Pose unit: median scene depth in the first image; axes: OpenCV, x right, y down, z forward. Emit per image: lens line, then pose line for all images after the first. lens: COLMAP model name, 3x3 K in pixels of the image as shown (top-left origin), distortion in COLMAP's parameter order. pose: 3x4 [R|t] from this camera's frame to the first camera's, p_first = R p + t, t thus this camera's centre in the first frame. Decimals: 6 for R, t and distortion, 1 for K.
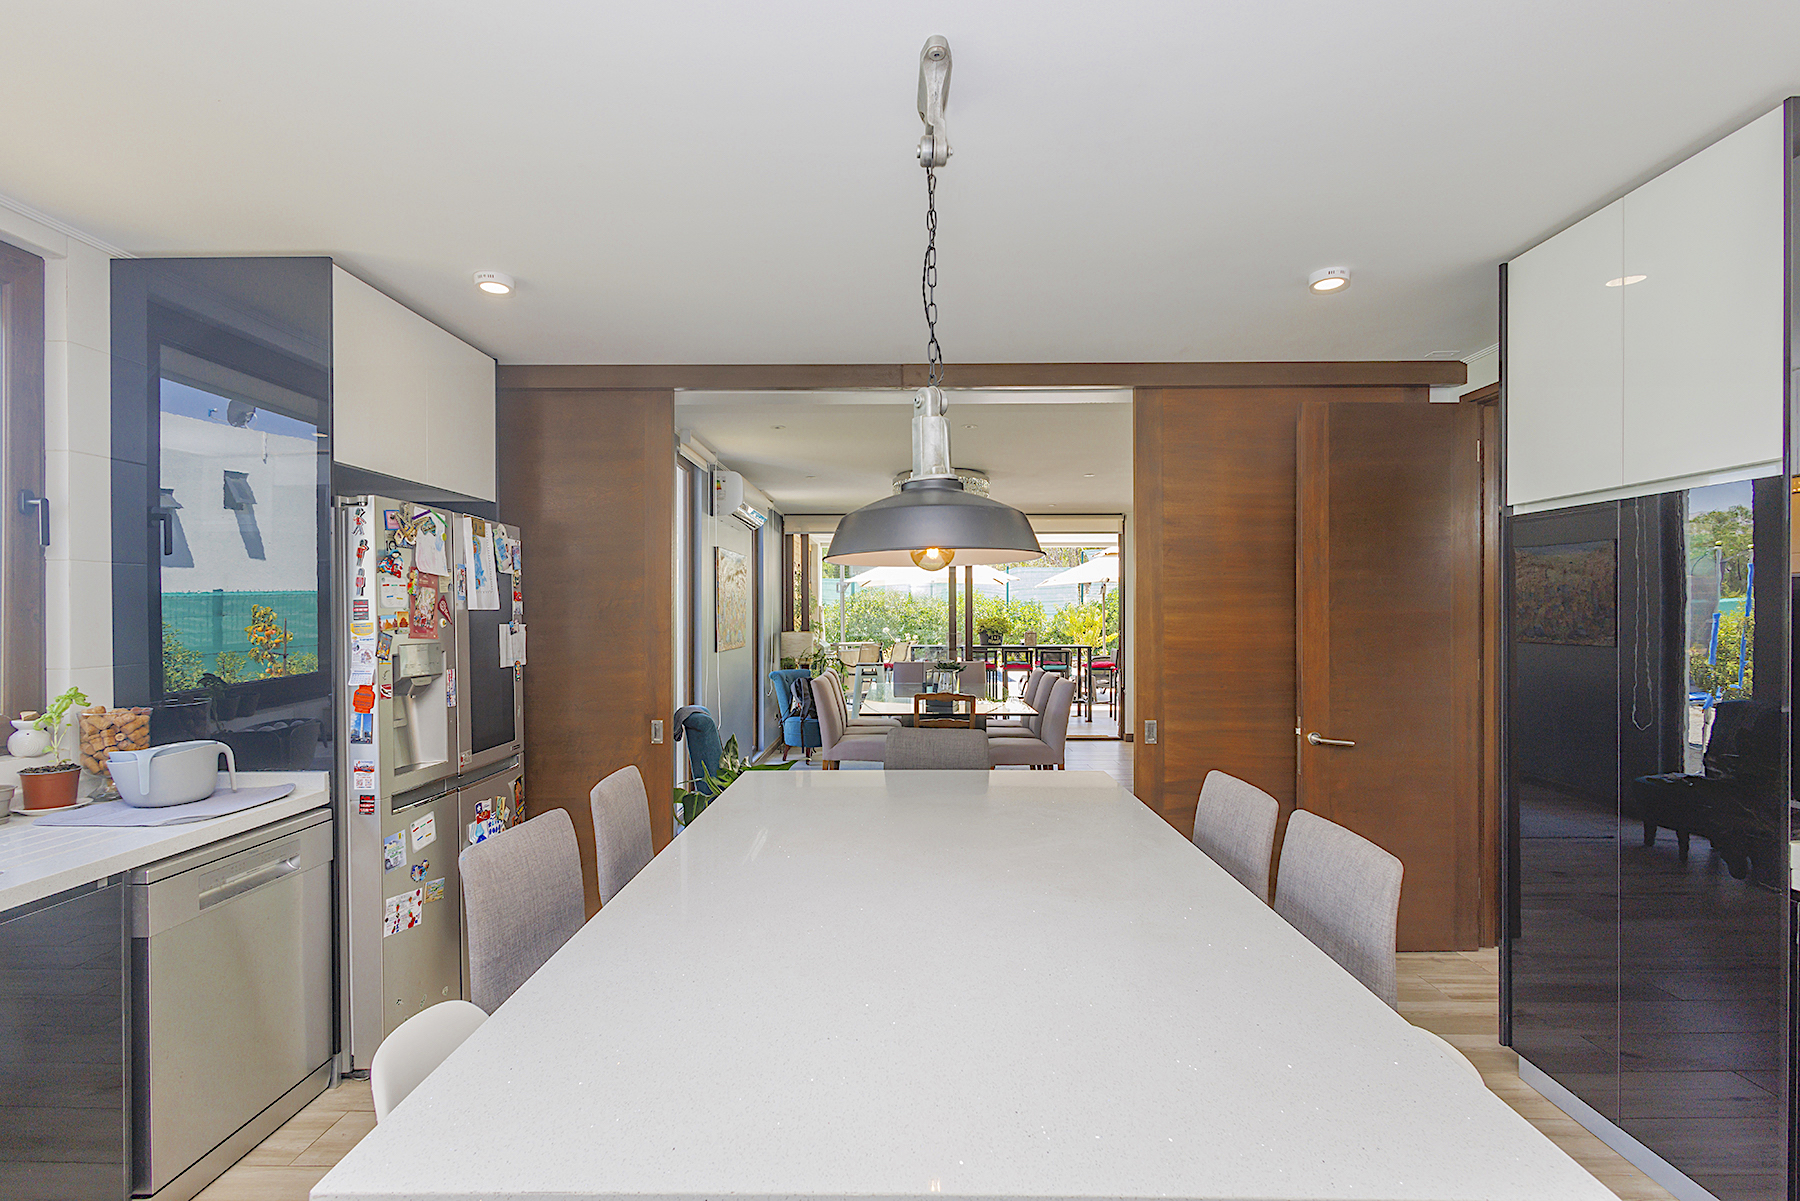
lens RADIAL K [[830.8, 0, 899.6], [0, 830.8, 606.9], [0, 0, 1]] dist [0.005777, -0.001794]
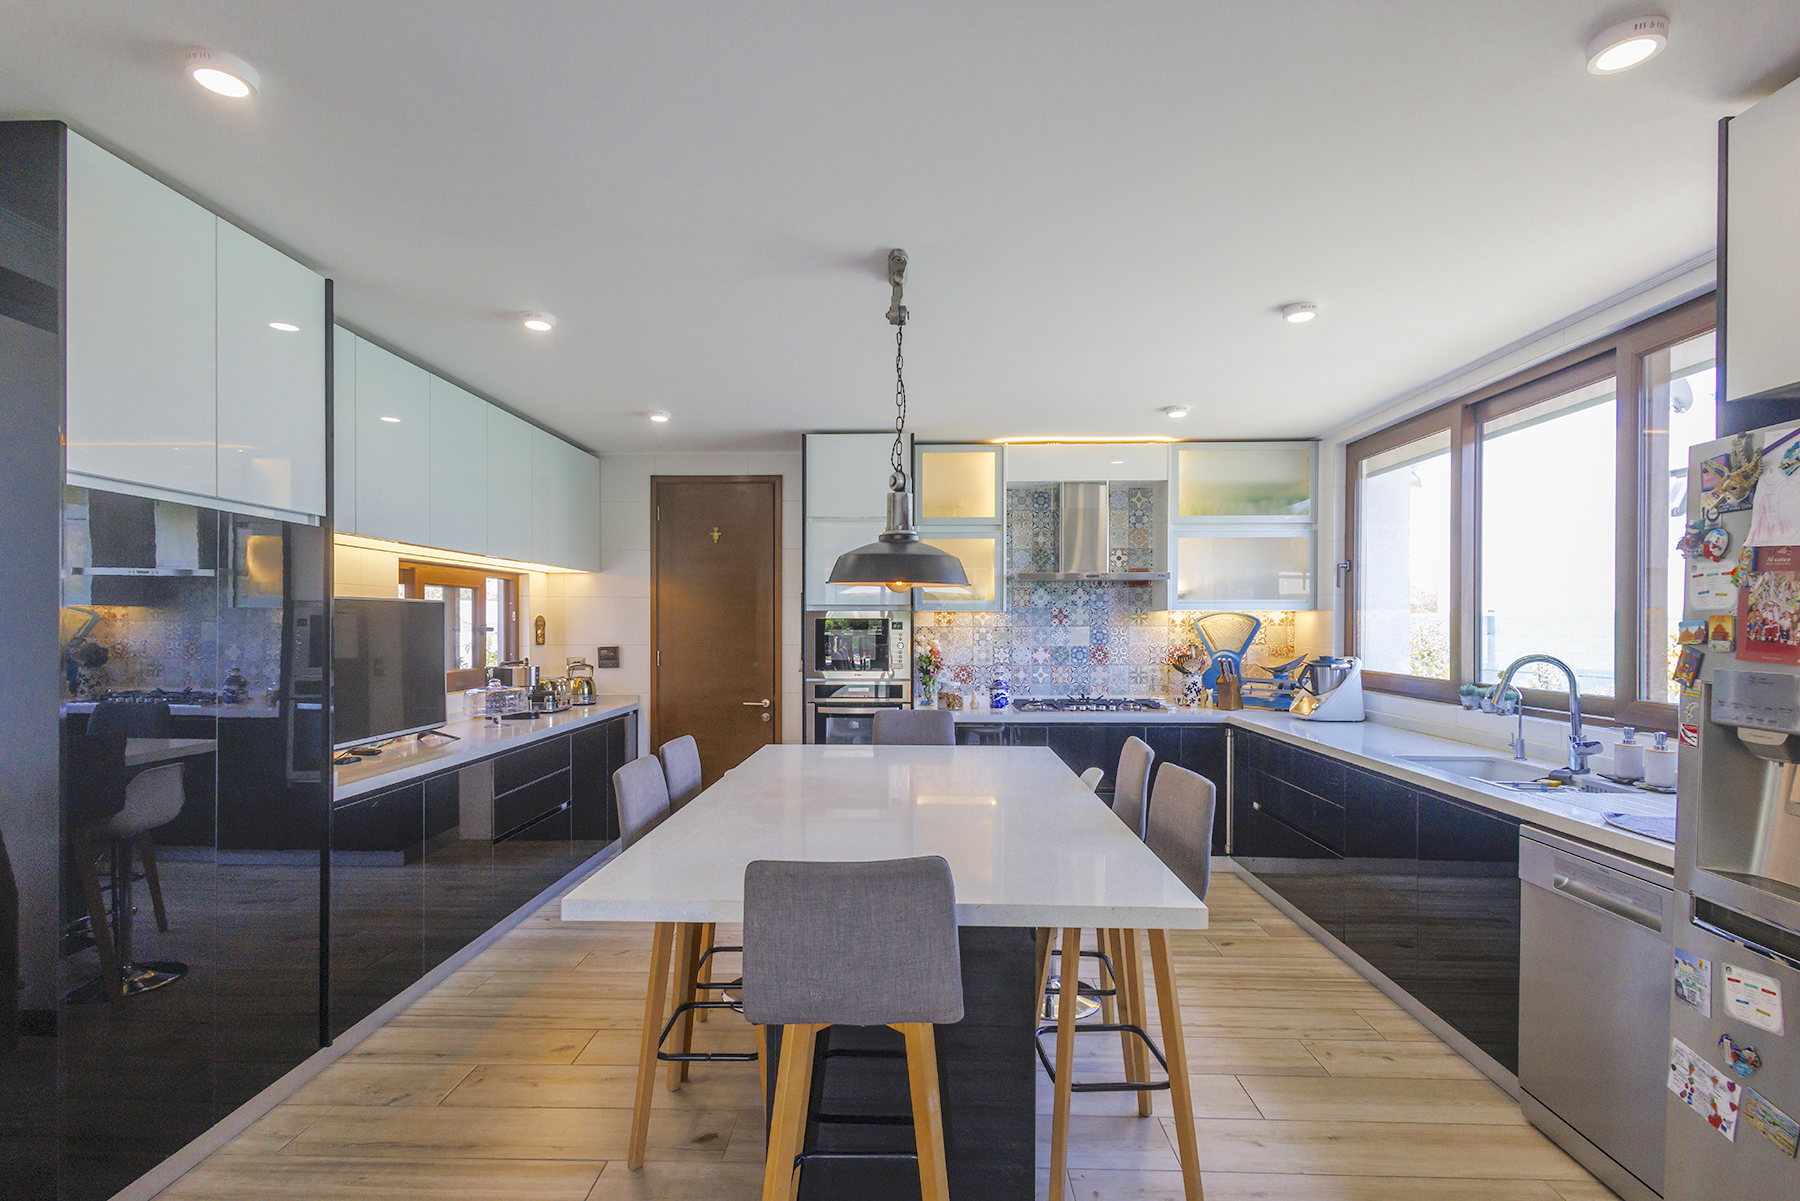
lens RADIAL K [[830.8, 0, 906.8], [0, 830.8, 626.6], [0, 0, 1]] dist [0.005777, -0.001794]
pose [[-0.999892, 0.000719, 0.014695, 0.003495], [0.000695, 0.999998, -0.001704, 0.014520], [-0.014697, -0.001694, -0.999891, 1.639866]]
